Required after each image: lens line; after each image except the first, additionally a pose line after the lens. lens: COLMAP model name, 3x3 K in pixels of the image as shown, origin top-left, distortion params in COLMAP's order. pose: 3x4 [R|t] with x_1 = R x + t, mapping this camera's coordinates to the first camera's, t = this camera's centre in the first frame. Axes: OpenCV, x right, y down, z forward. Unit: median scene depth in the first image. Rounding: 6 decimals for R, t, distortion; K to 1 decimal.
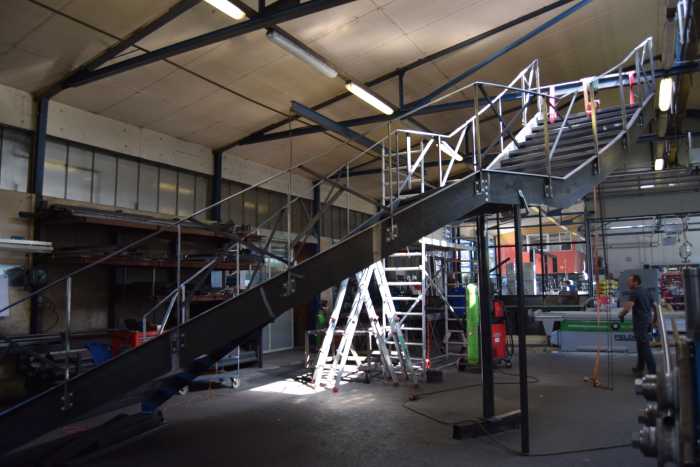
lens RADIAL K [[555.3, 0, 350.0], [0, 555.3, 233.5], [0, 0, 1]] dist [-0.094022, 0.040196]
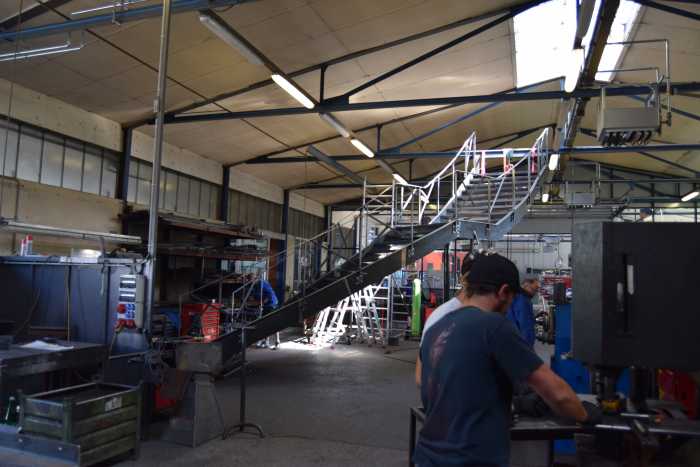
lens RADIAL K [[555.3, 0, 350.0], [0, 555.3, 233.5], [0, 0, 1]] dist [-0.094022, 0.040196]
pose [[0.980671, 0.059321, 0.186453, -0.272119], [-0.063428, 0.997856, 0.016136, -0.047169], [-0.185096, -0.027650, 0.982331, -0.449755]]
